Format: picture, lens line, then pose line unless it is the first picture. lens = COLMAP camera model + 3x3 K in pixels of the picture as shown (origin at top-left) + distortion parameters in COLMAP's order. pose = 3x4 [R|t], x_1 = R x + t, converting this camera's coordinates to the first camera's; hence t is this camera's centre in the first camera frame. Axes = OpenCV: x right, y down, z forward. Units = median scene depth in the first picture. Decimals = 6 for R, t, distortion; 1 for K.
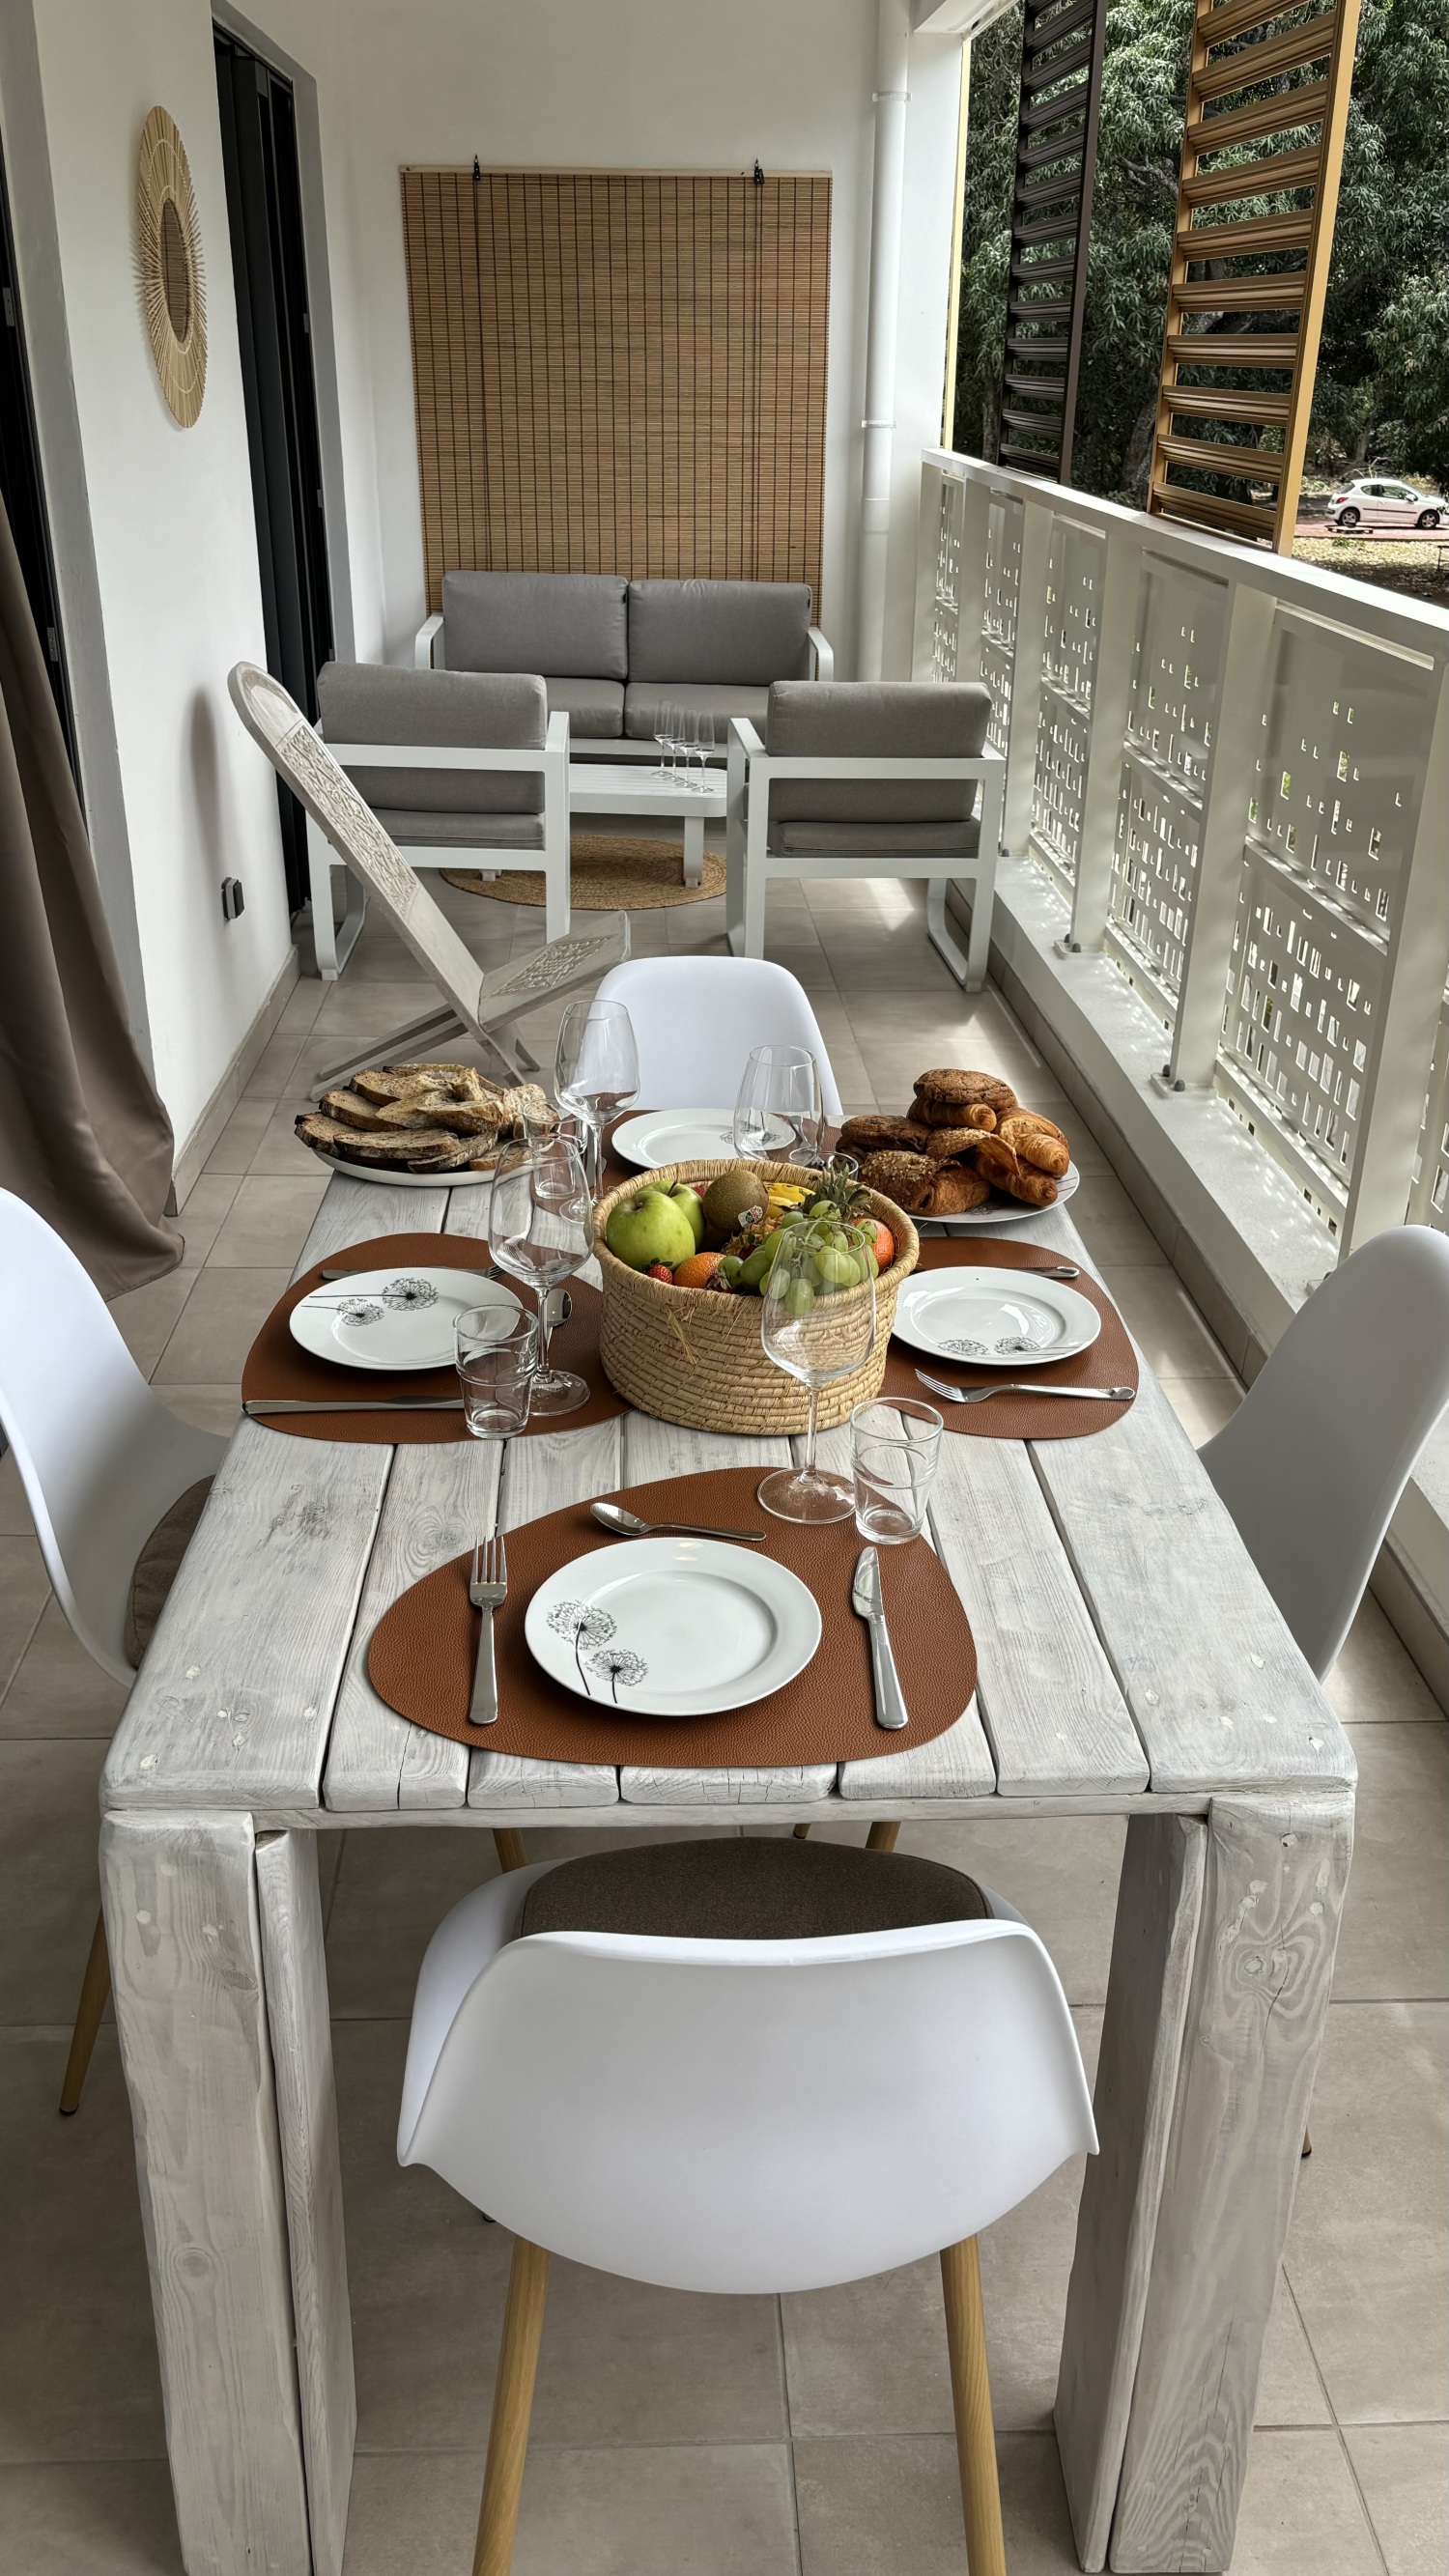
lens RADIAL K [[1964.2, 0, 724.5], [0, 1964.2, 1288.0], [0, 0, 1]] dist [0.045421, -0.073002]
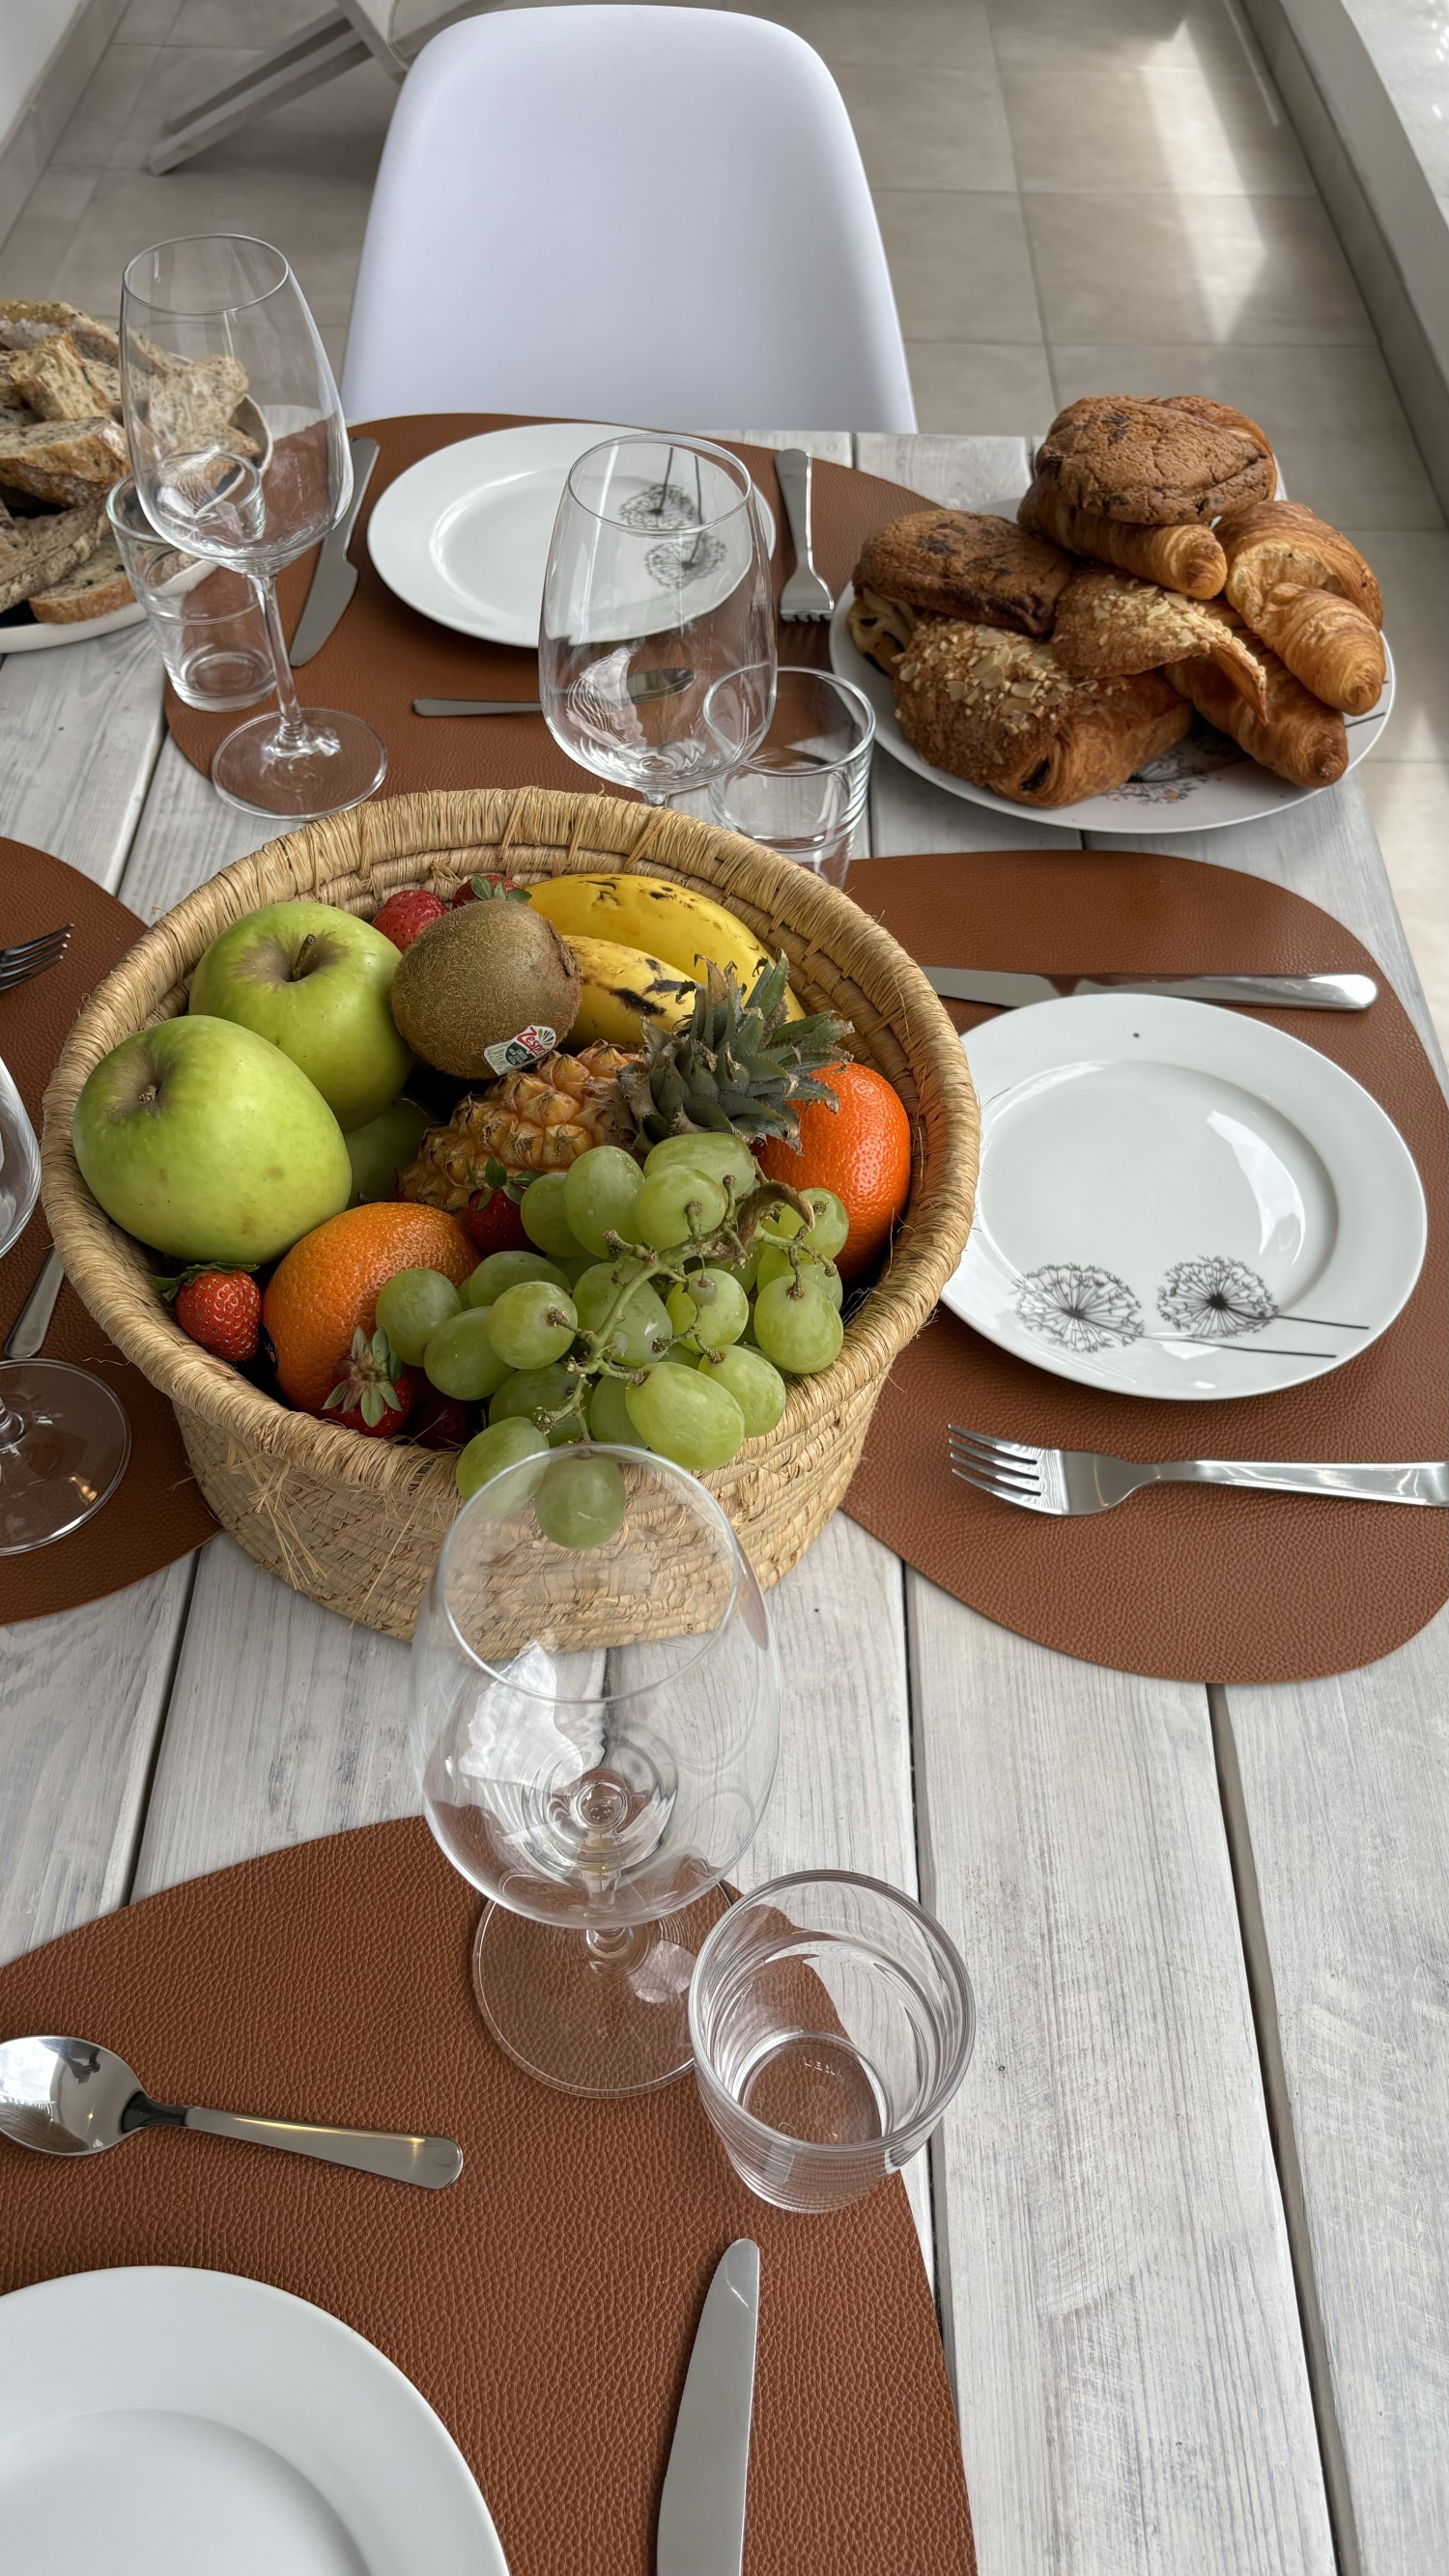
lens RADIAL K [[1964.2, 0, 724.5], [0, 1964.2, 1288.0], [0, 0, 1]] dist [0.045421, -0.073002]
pose [[0.997959, 0.047103, -0.043116, 0.057339], [-0.022835, 0.893794, 0.447895, -0.134195], [0.059634, -0.445996, 0.893046, 0.554517]]
